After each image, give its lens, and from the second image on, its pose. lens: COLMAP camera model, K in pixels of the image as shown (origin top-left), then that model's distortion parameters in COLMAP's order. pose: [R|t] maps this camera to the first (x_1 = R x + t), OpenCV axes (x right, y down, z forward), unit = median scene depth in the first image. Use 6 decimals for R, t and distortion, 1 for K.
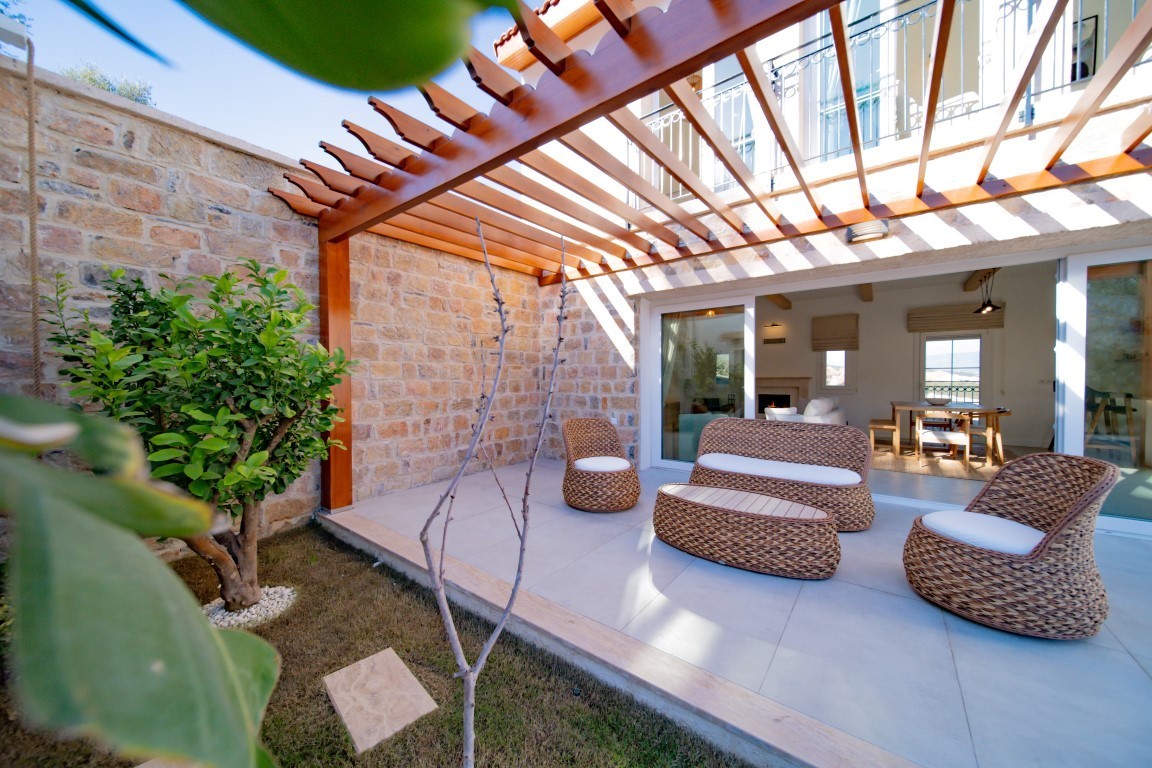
lens RADIAL K [[410.8, 0, 583.3], [0, 410.8, 383.9], [0, 0, 1]] dist [-0.006244, 0.000053]
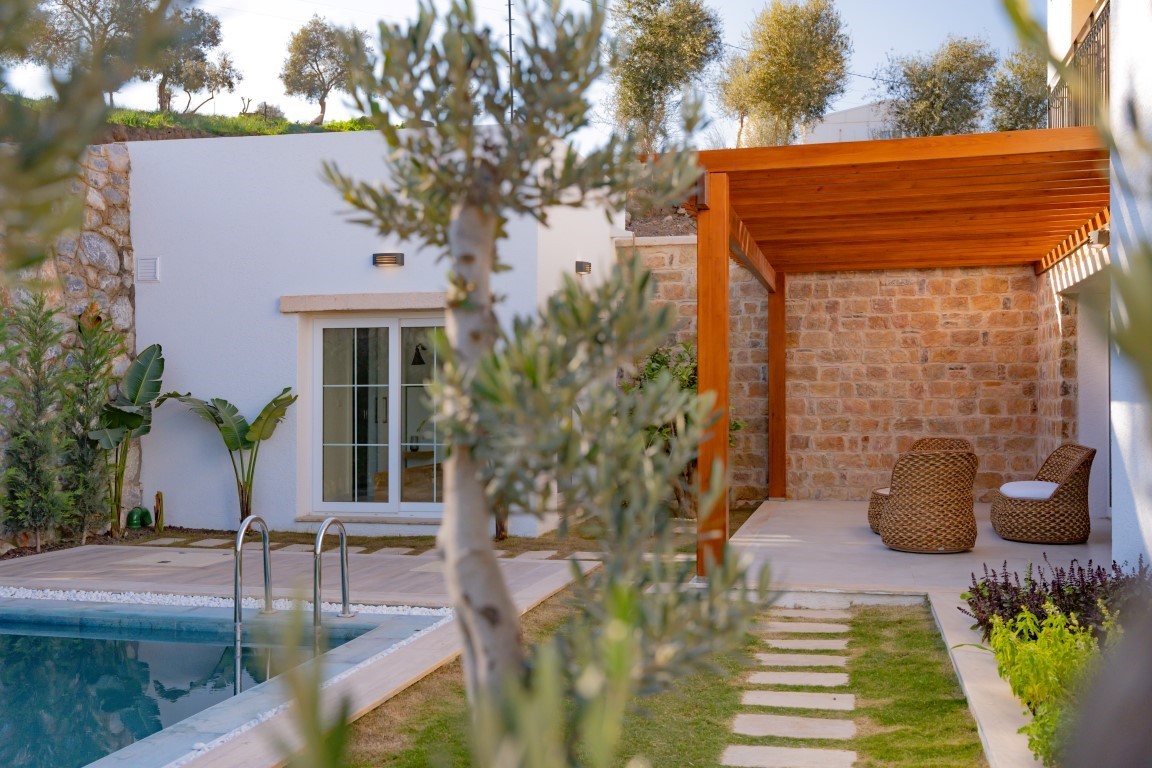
lens RADIAL K [[1278.4, 0, 576.2], [0, 1278.4, 389.6], [0, 0, 1]] dist [0.002285, 0.000000]
pose [[0.411853, -0.002085, -0.911248, 2.277163], [-0.014688, 0.999852, -0.008927, 0.007823], [0.911132, 0.017061, 0.411762, -0.994386]]
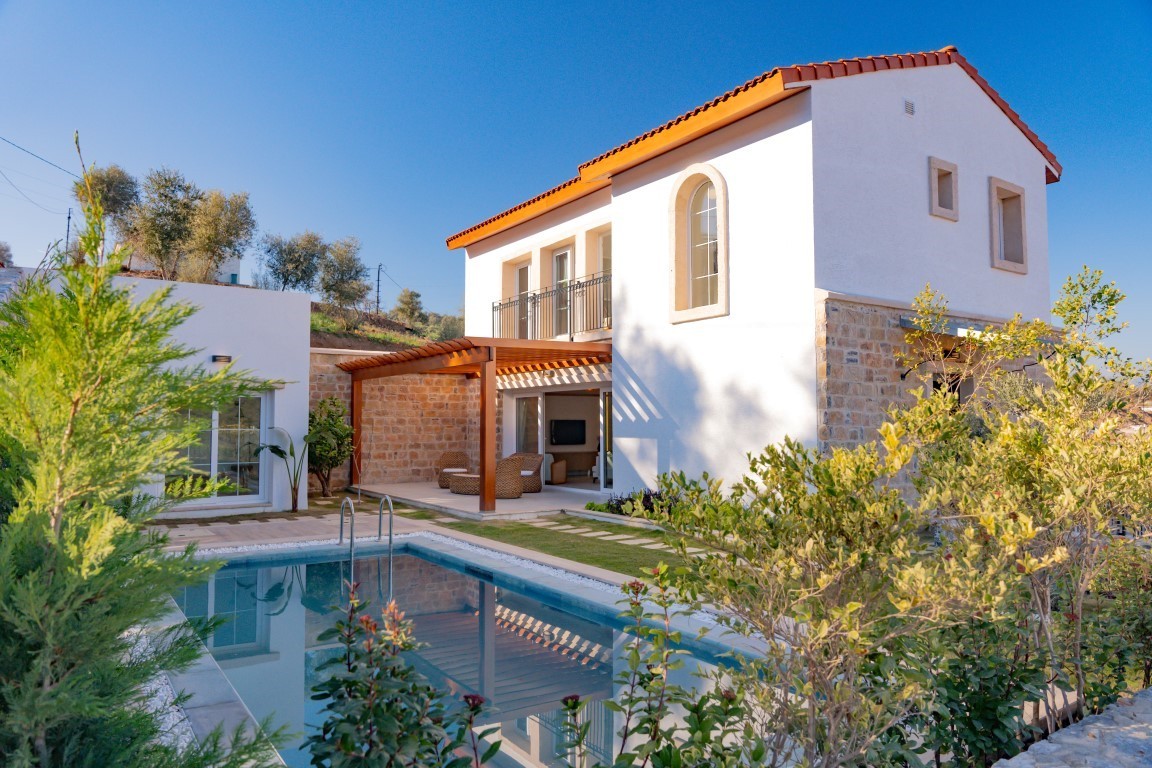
lens RADIAL K [[782.2, 0, 572.9], [0, 782.2, 392.3], [0, 0, 1]] dist [0.063224, -0.000682]
pose [[0.942454, -0.009931, -0.334187, 1.884879], [-0.008669, 0.998497, -0.054121, -0.011816], [0.334222, 0.053904, 0.940952, -2.587409]]
